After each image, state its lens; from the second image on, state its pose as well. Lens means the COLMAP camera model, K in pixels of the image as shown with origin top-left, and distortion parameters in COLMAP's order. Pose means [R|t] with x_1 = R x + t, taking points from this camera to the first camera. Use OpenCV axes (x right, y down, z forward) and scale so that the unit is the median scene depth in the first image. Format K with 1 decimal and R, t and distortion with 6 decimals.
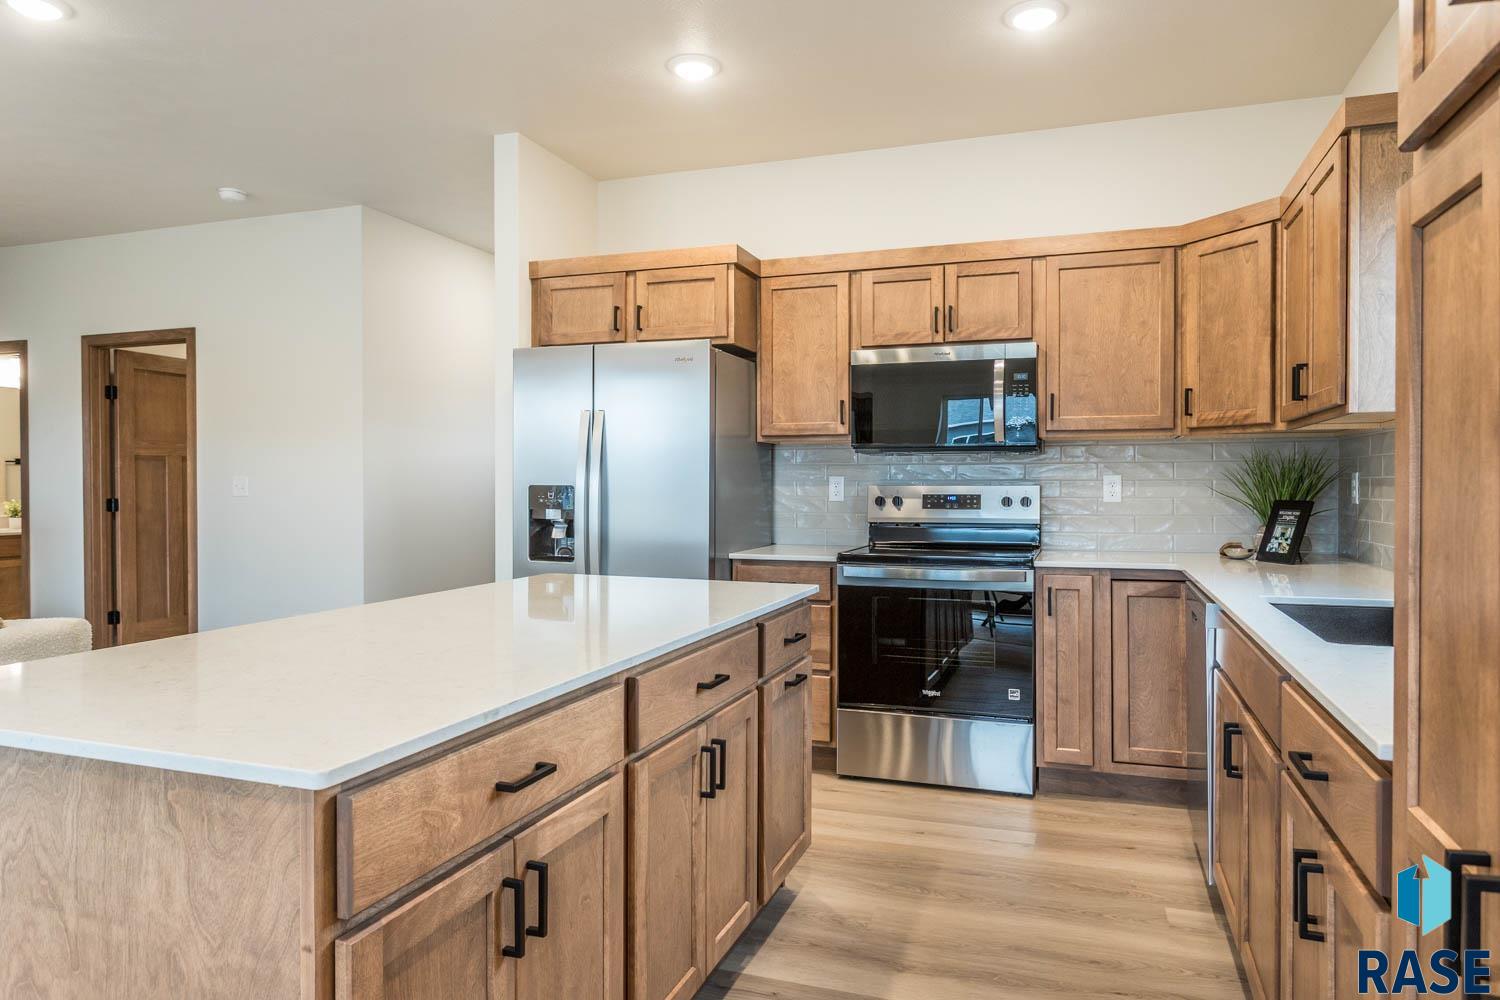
lens RADIAL K [[929.9, 0, 784.2], [0, 929.9, 491.7], [0, 0, 1]] dist [-0.001148, -0.000602]
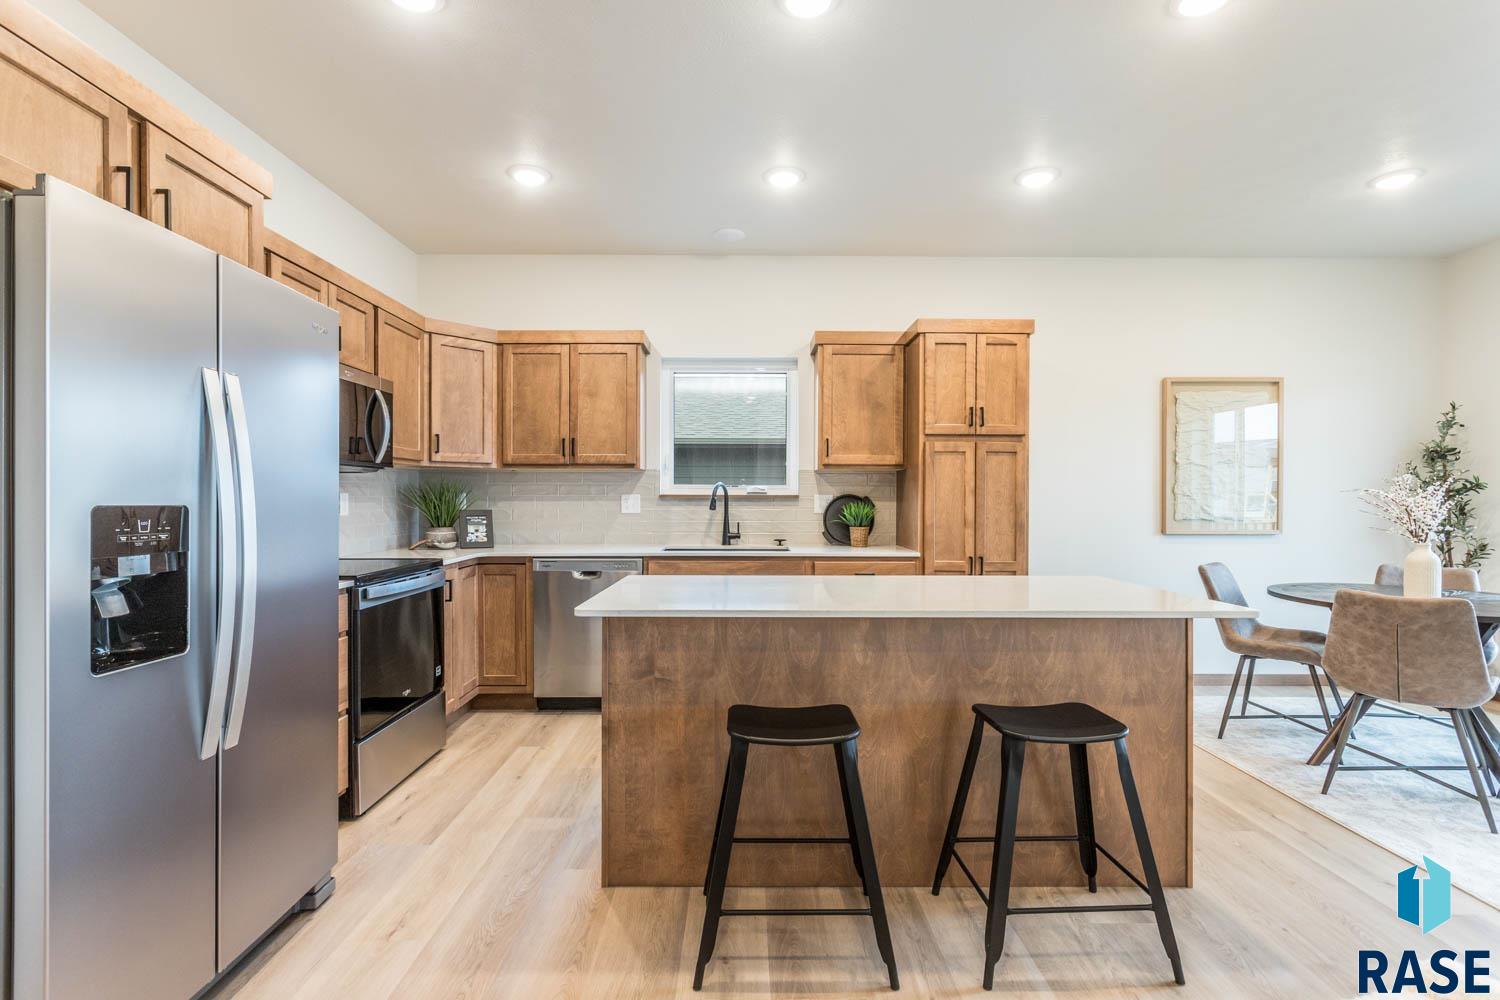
lens RADIAL K [[707.0, 0, 748.0], [0, 707.0, 502.8], [0, 0, 1]] dist [0.001198, 0.000701]
pose [[-0.319779, -0.005470, 0.947477, -0.779694], [0.008727, 0.999924, 0.008718, -0.009762], [-0.947452, 0.011057, -0.319707, 0.915079]]
